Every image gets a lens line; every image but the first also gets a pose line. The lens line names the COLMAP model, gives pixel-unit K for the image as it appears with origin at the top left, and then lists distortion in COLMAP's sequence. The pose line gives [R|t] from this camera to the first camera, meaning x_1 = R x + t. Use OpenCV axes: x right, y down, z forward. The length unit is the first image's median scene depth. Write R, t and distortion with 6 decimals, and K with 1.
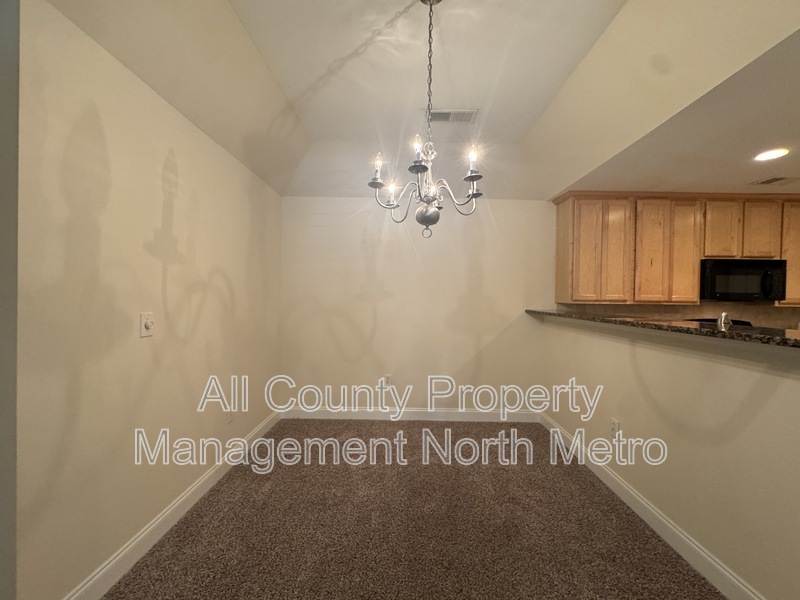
lens RADIAL K [[321.1, 0, 399.2], [0, 321.1, 300.2], [0, 0, 1]] dist [0.001278, -0.000407]
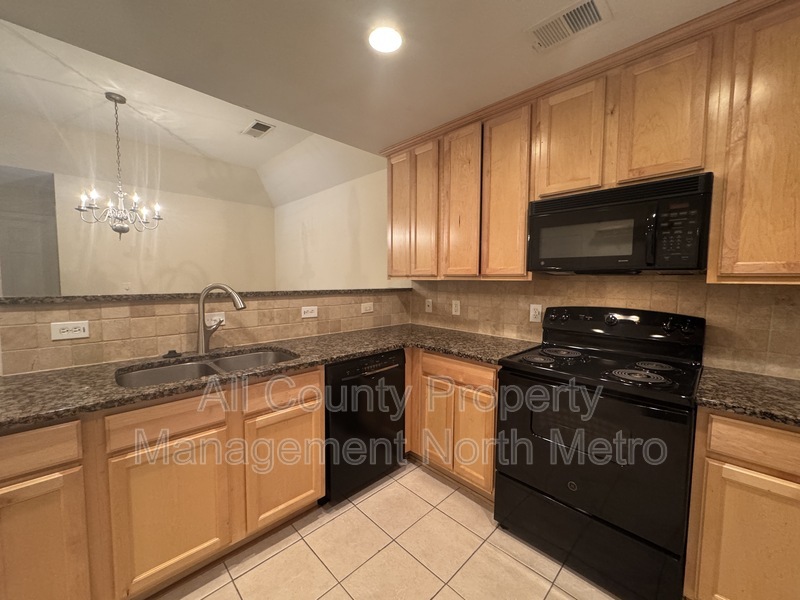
lens RADIAL K [[321.1, 0, 399.2], [0, 321.1, 300.2], [0, 0, 1]] dist [0.001278, -0.000407]
pose [[0.704587, 0.036692, -0.708669, 1.207339], [-0.005118, 0.998899, 0.046631, 0.024851], [0.709599, -0.029229, 0.703999, 0.405309]]
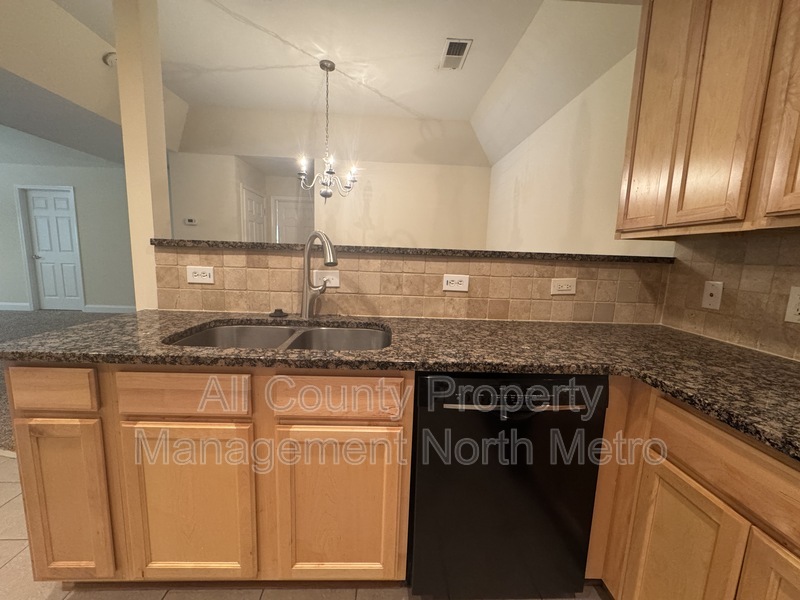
lens RADIAL K [[321.1, 0, 399.2], [0, 321.1, 300.2], [0, 0, 1]] dist [0.001278, -0.000407]
pose [[0.044863, 0.126423, -0.990961, 1.026873], [-0.048621, 0.991061, 0.124235, 0.057063], [0.997809, 0.042608, 0.050608, 0.668582]]
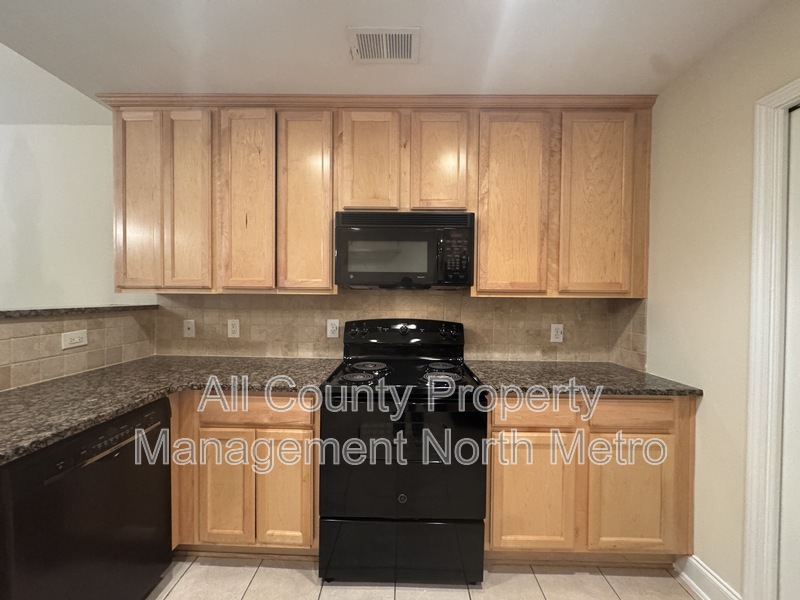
lens RADIAL K [[321.1, 0, 399.2], [0, 321.1, 300.2], [0, 0, 1]] dist [0.001278, -0.000407]
pose [[0.999946, -0.005219, -0.009022, 1.068318], [0.005235, 0.999985, 0.001757, 0.024726], [0.009013, -0.001804, 0.999958, 0.435594]]
